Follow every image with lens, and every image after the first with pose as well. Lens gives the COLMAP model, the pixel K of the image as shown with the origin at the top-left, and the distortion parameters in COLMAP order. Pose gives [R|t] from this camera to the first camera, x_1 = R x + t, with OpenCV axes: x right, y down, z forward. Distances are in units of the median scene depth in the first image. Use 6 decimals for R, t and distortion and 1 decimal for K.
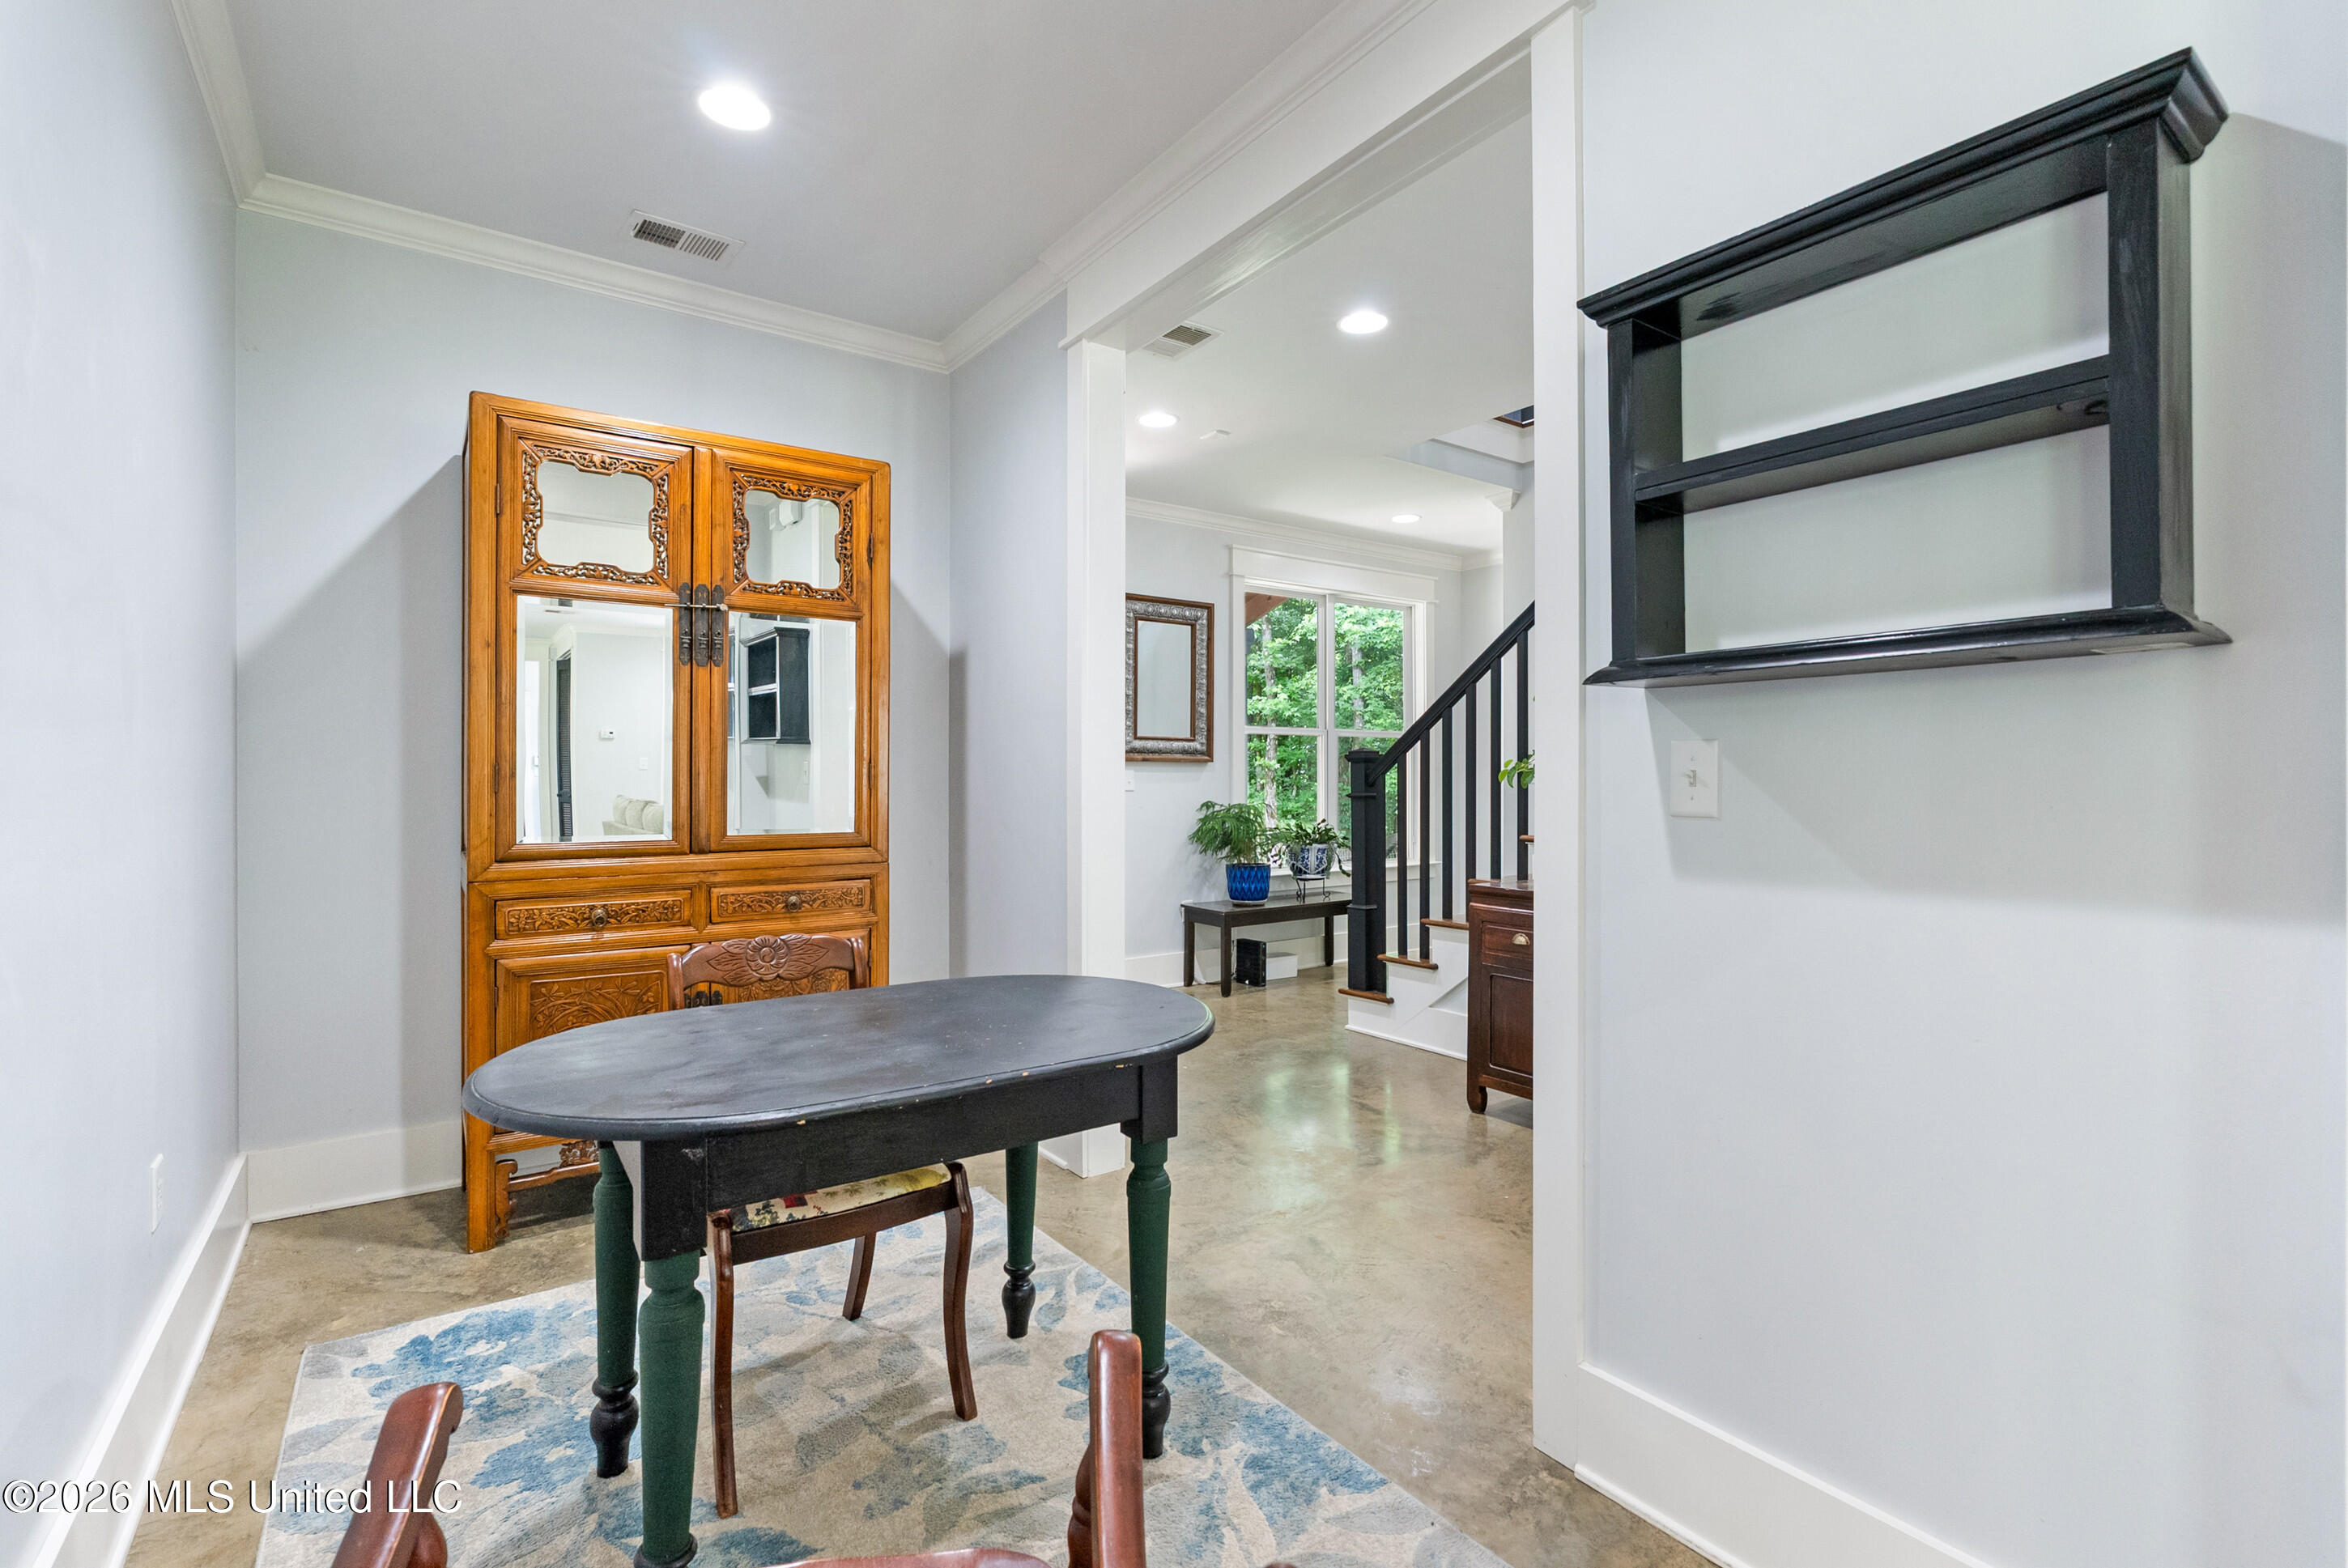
lens RADIAL K [[1063.7, 0, 1153.2], [0, 1063.7, 770.5], [0, 0, 1]] dist [-0.004483, 0.000480]
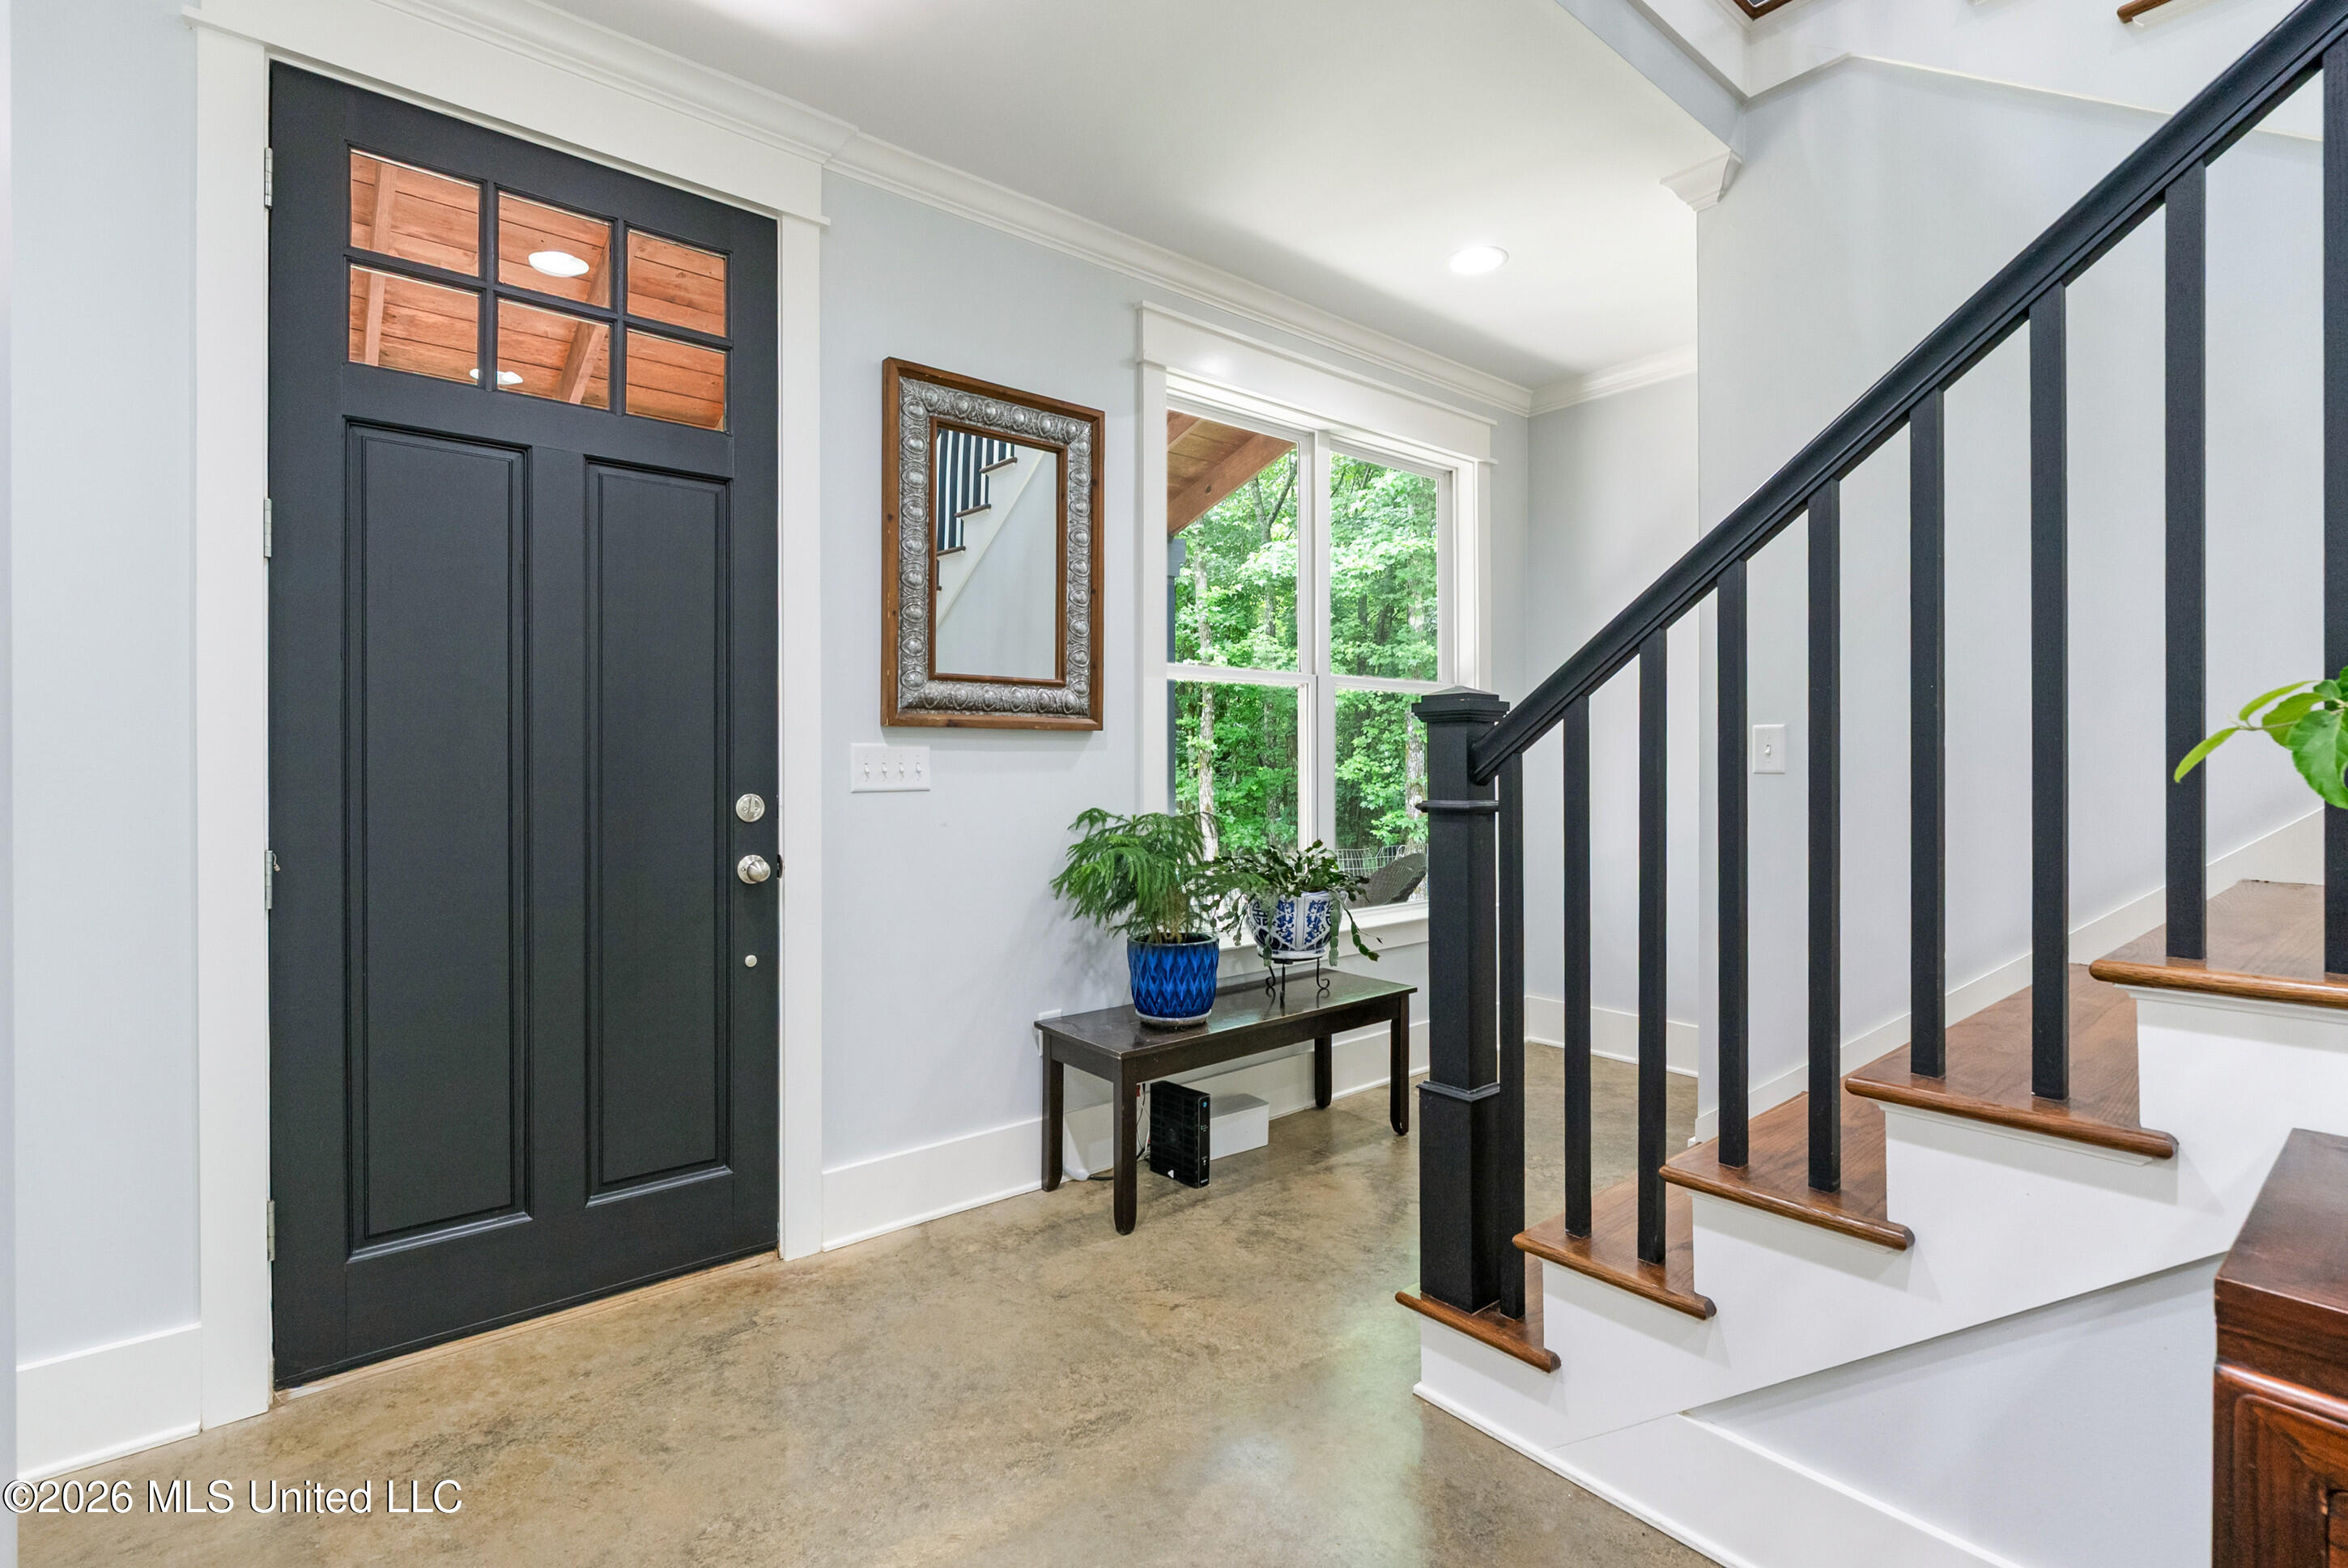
lens RADIAL K [[1063.7, 0, 1184.1], [0, 1063.7, 764.8], [0, 0, 1]] dist [-0.004483, 0.000480]
pose [[0.995672, -0.002422, 0.092901, 0.048445], [0.001473, 0.999946, 0.010286, 0.003231], [-0.092921, -0.010104, 0.995622, 0.504401]]
